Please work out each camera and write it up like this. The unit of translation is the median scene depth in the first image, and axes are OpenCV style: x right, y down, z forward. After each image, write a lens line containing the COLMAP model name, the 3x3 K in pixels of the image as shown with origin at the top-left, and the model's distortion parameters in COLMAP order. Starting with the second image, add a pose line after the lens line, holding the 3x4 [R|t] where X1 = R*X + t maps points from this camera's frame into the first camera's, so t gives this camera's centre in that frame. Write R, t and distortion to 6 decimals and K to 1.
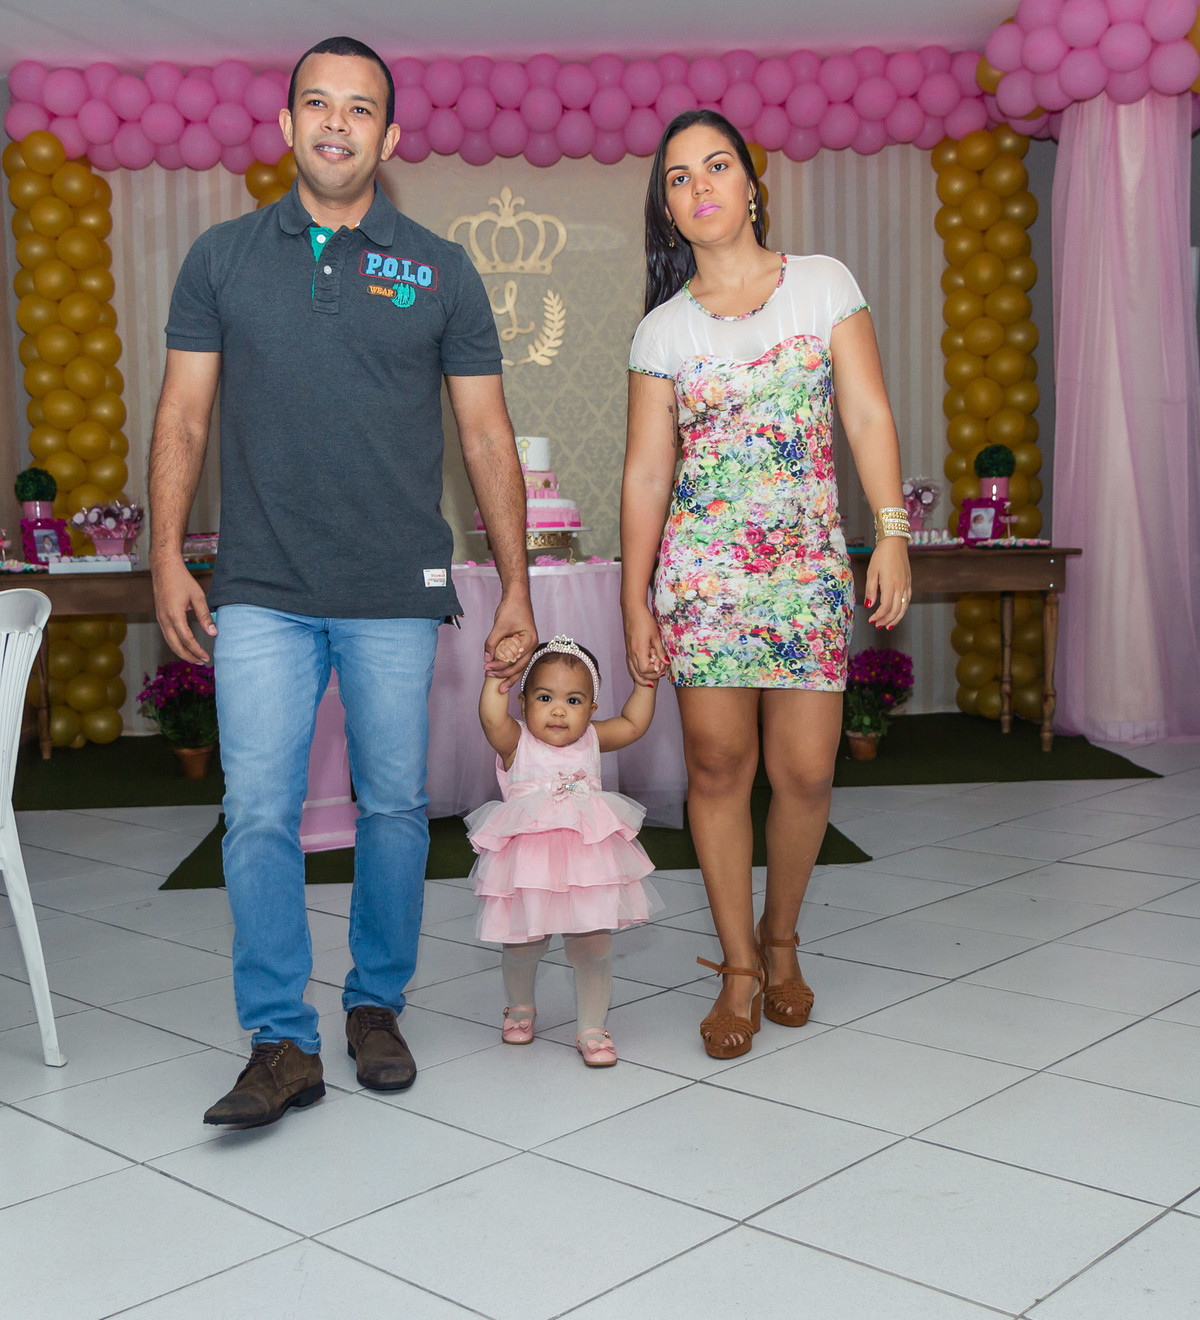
lens RADIAL K [[1653.1, 0, 577.2], [0, 1653.1, 733.3], [0, 0, 1]] dist [0.004889, -0.035121]
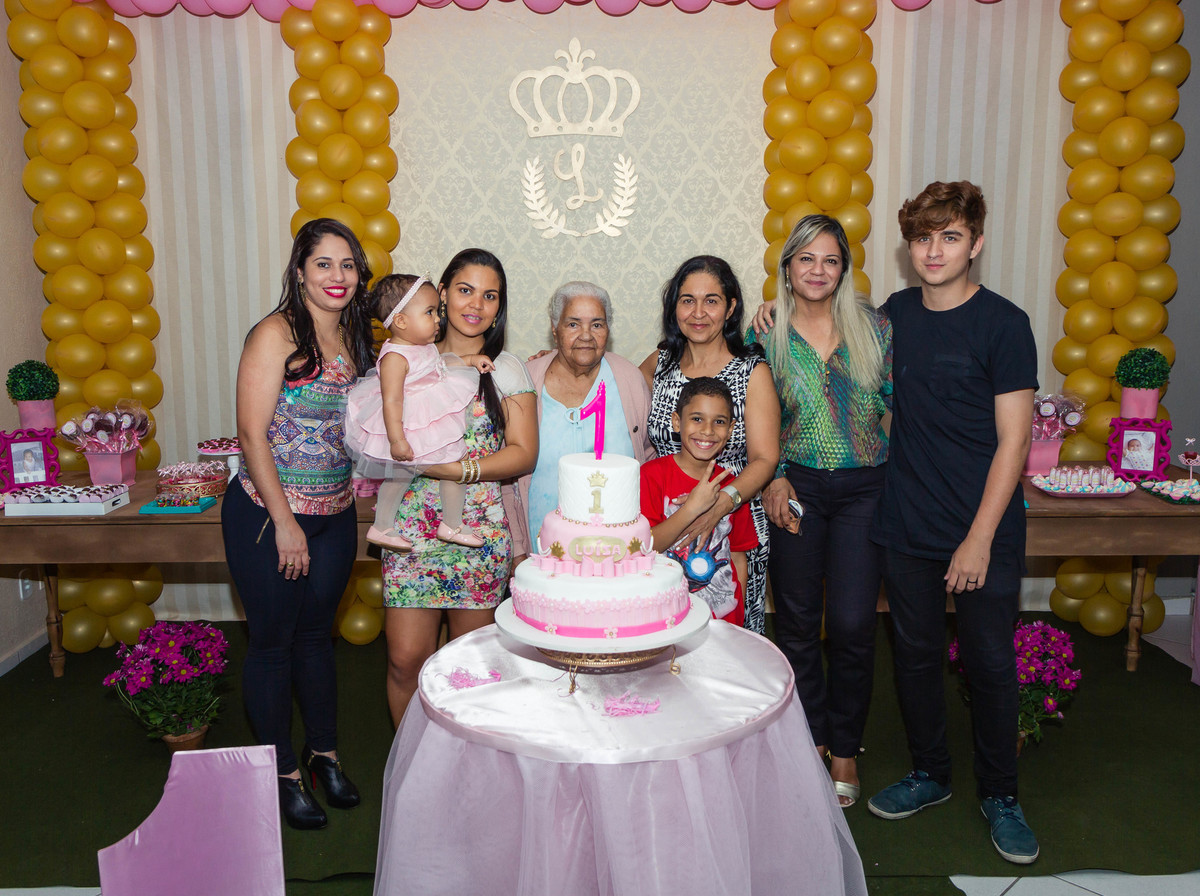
lens RADIAL K [[1018.7, 0, 578.3], [0, 1018.7, 442.7], [0, 0, 1]] dist [0.006742, 0.000801]
pose [[0.999256, 0.018753, -0.033691, -0.018805], [-0.016992, 0.998512, 0.051817, -0.143218], [0.034613, -0.051206, 0.998088, 0.447243]]
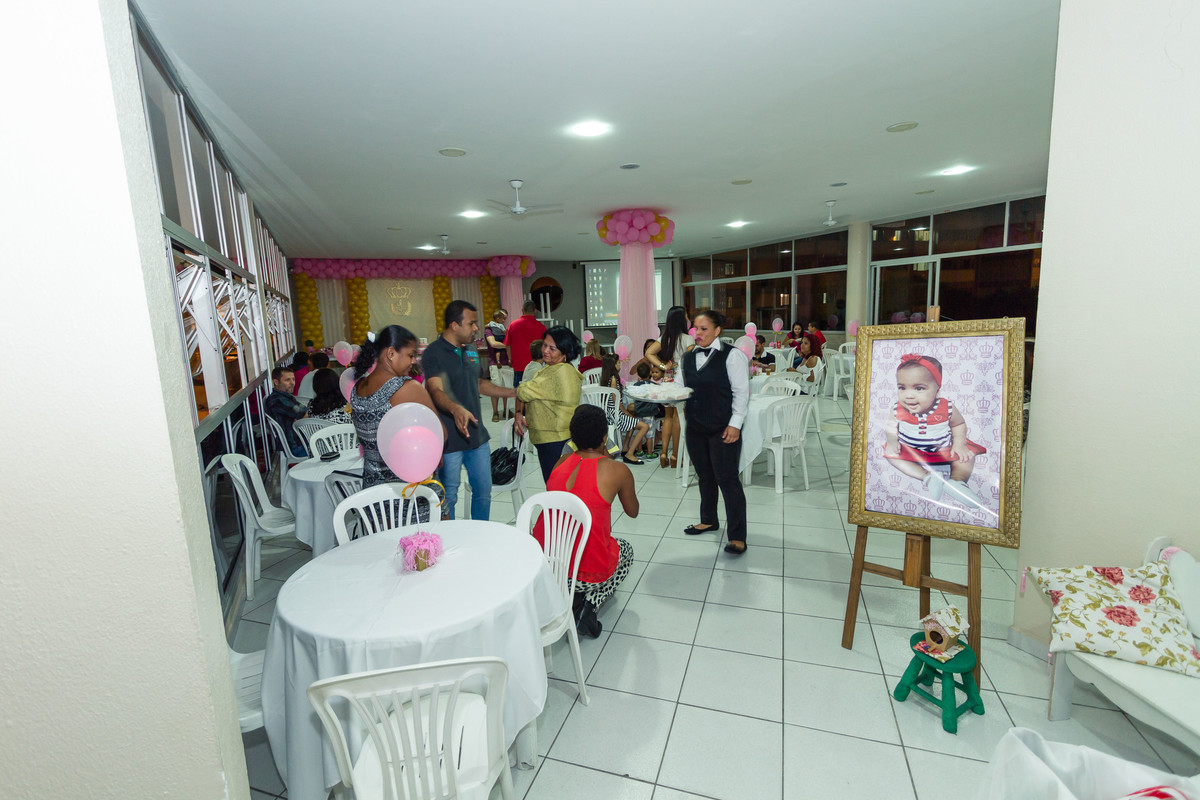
lens RADIAL K [[532.2, 0, 598.7], [0, 532.2, 394.7], [0, 0, 1]] dist [0.002220, 0.000309]
pose [[0.903474, -0.074797, 0.422067, -0.216723], [0.066609, 0.997195, 0.034137, 0.013195], [-0.423436, -0.002728, 0.905922, -0.838866]]
